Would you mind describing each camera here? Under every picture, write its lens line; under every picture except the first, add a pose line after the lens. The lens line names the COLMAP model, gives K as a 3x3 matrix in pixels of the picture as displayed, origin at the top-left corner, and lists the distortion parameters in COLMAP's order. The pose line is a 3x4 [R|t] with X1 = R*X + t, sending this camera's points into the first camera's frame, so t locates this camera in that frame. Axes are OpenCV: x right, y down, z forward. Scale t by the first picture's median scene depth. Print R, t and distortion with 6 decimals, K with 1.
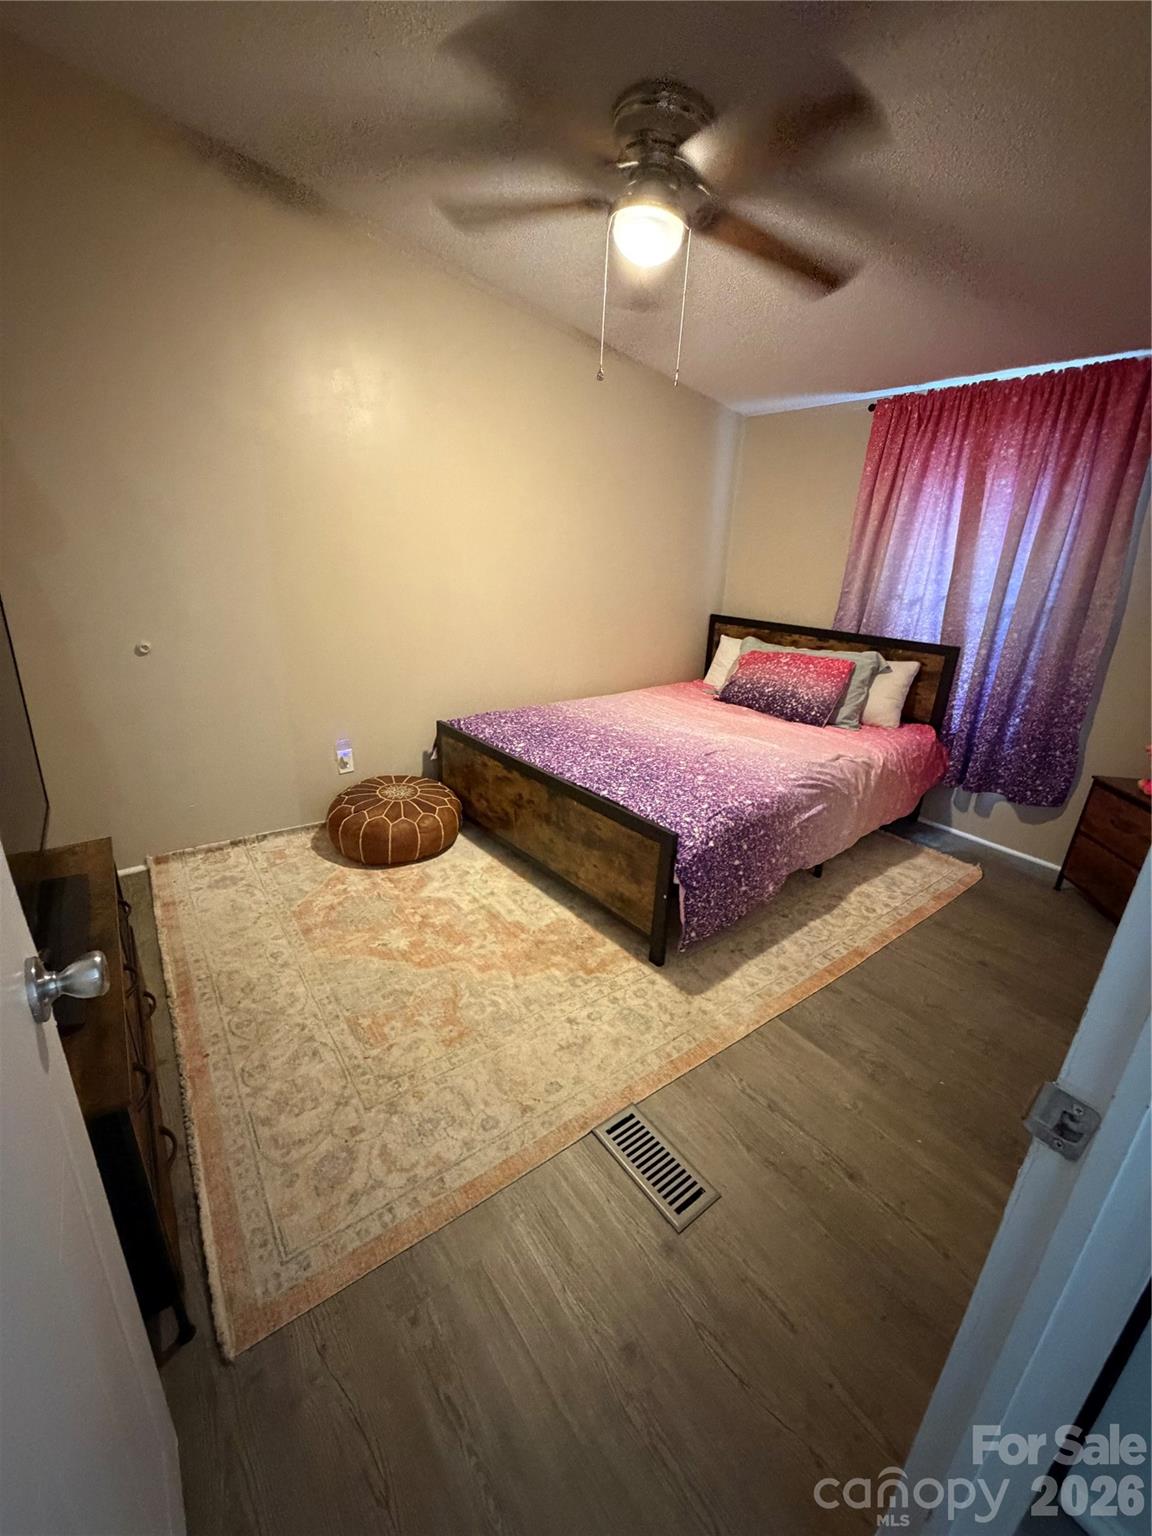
lens RADIAL K [[611.4, 0, 575.3], [0, 611.4, 767.9], [0, 0, 1]] dist [0.002342, -0.000013]
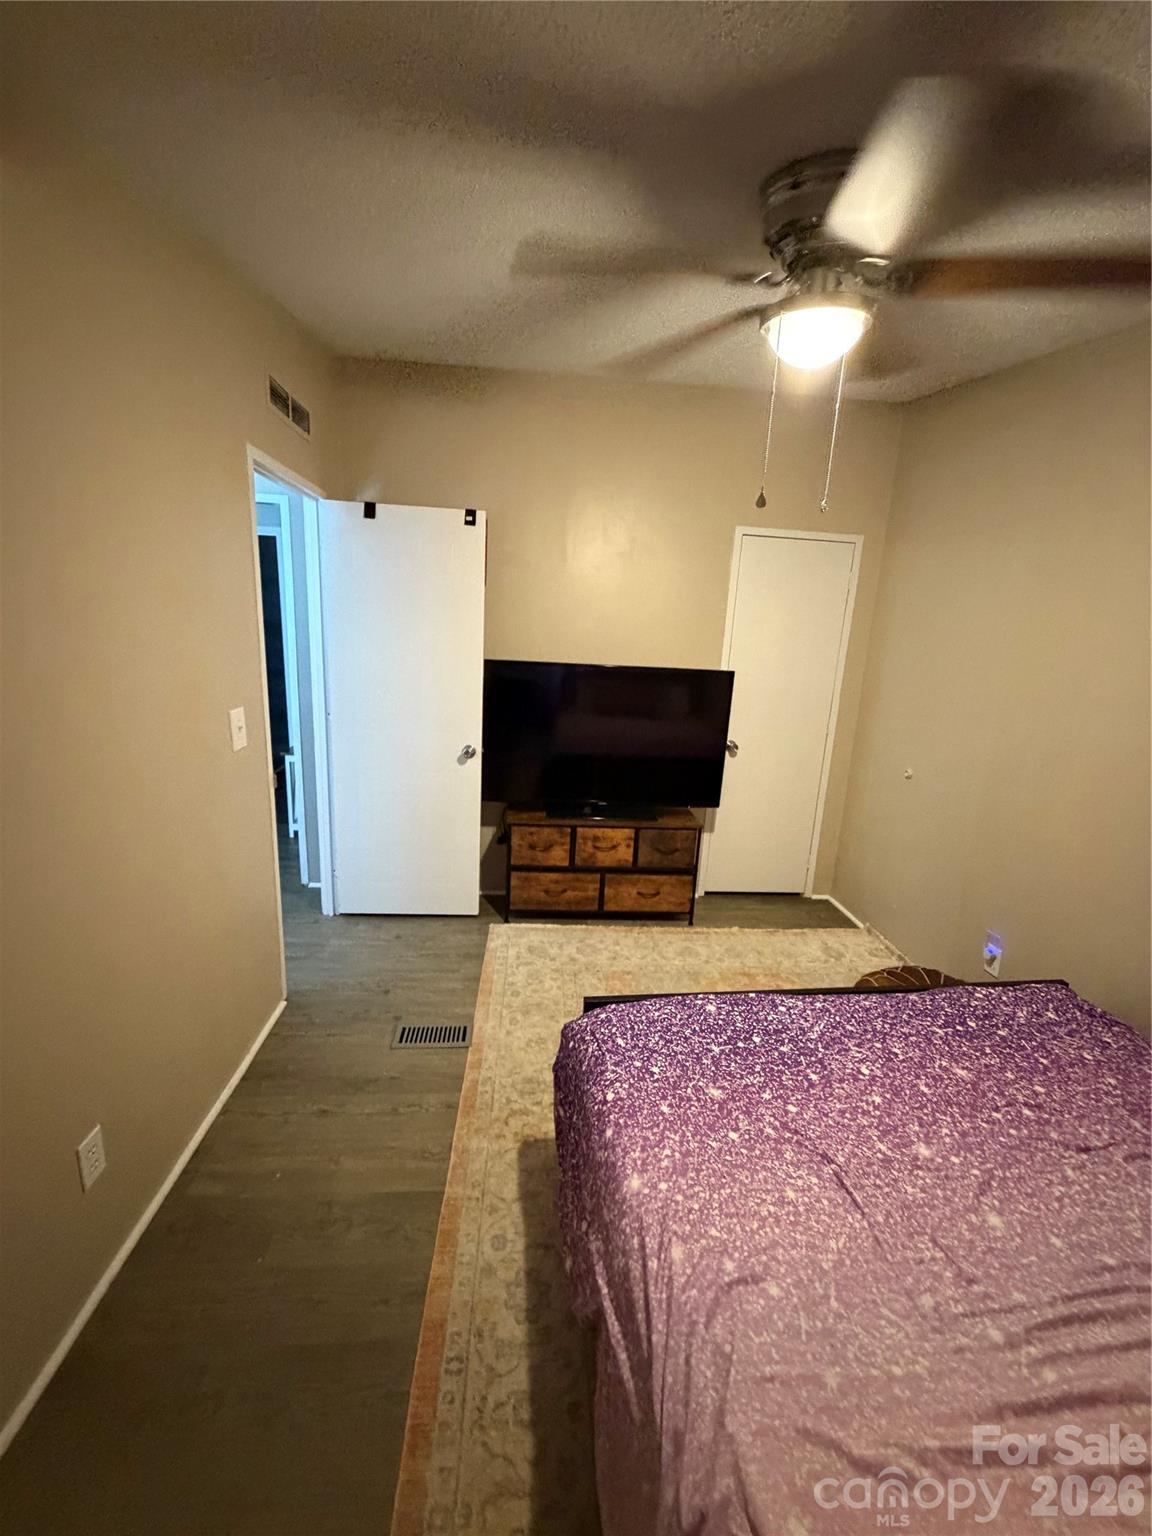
lens RADIAL K [[611.4, 0, 578.5], [0, 611.4, 762.6], [0, 0, 1]] dist [0.002342, -0.000013]
pose [[-0.534785, 0.115048, -0.837119, 0.764672], [-0.351840, 0.870404, 0.344391, -0.433616], [0.768254, 0.478707, -0.425001, 1.050636]]
